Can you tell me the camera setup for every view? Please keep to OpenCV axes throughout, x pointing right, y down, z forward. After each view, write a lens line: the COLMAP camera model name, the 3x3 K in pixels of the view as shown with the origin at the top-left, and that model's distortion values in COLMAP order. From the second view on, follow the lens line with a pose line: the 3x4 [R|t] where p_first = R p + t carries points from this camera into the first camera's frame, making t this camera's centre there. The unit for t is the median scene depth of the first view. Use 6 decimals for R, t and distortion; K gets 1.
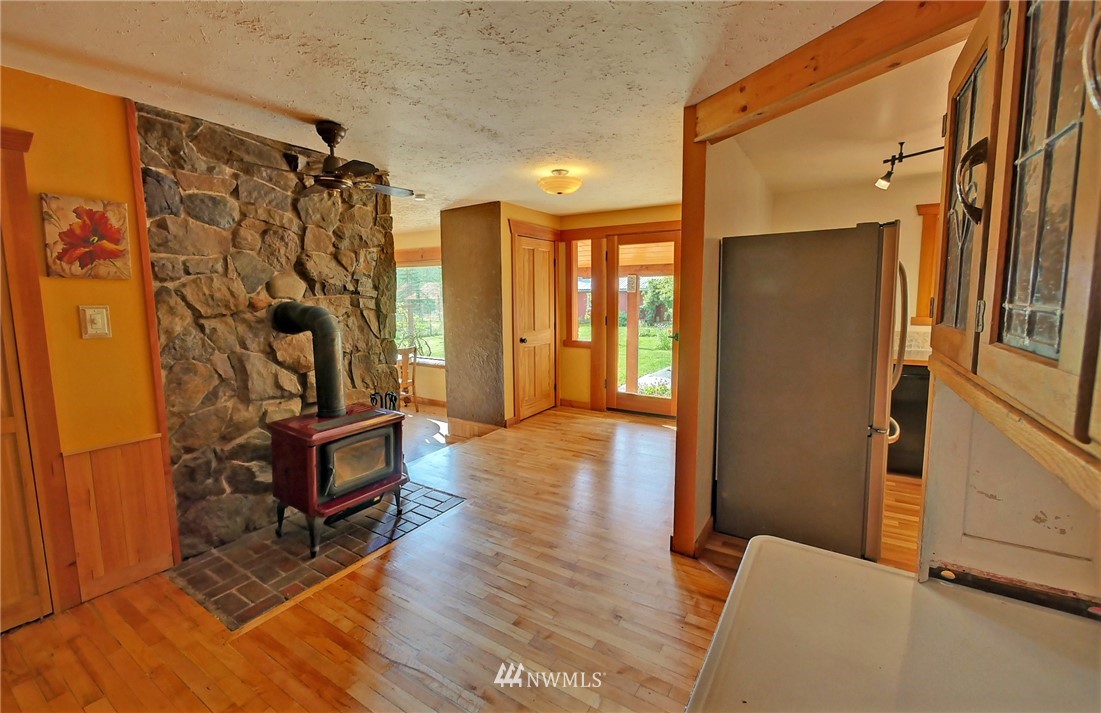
lens RADIAL K [[442.6, 0, 545.3], [0, 442.6, 343.4], [0, 0, 1]] dist [-0.002858, -0.000097]
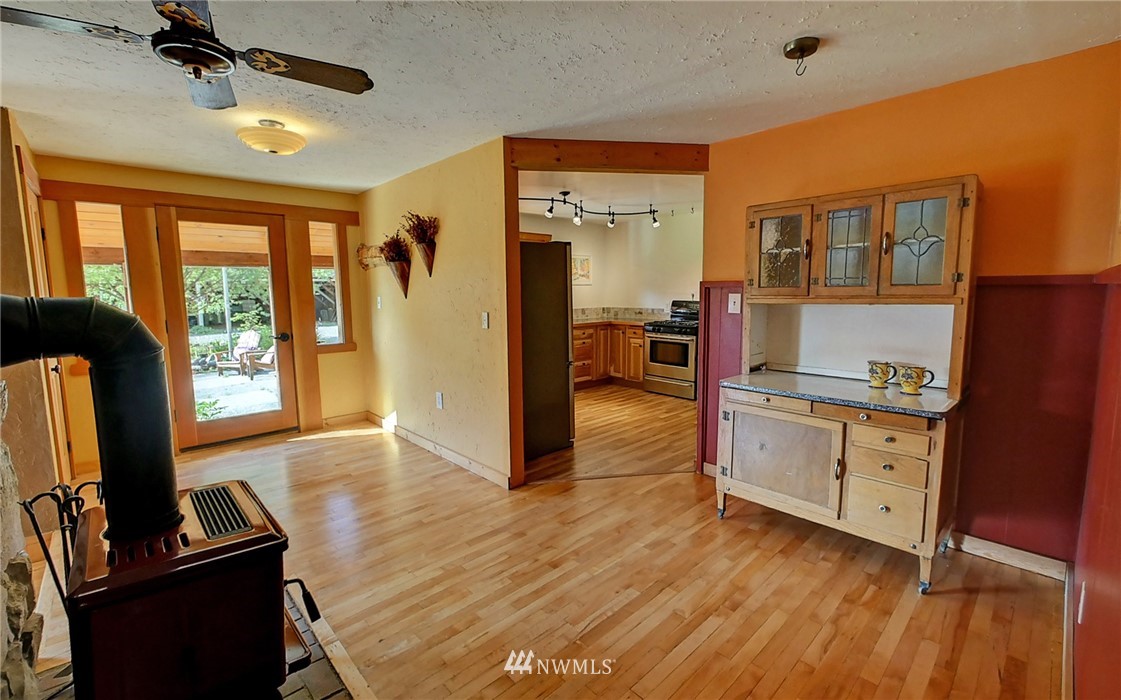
lens RADIAL K [[489.4, 0, 557.0], [0, 489.4, 339.5], [0, 0, 1]] dist [0.000930, 0.000097]
pose [[0.249803, -0.095322, 0.963593, -0.759708], [0.125861, 0.989897, 0.065296, -0.013414], [-0.960082, 0.104967, 0.259276, 0.378859]]
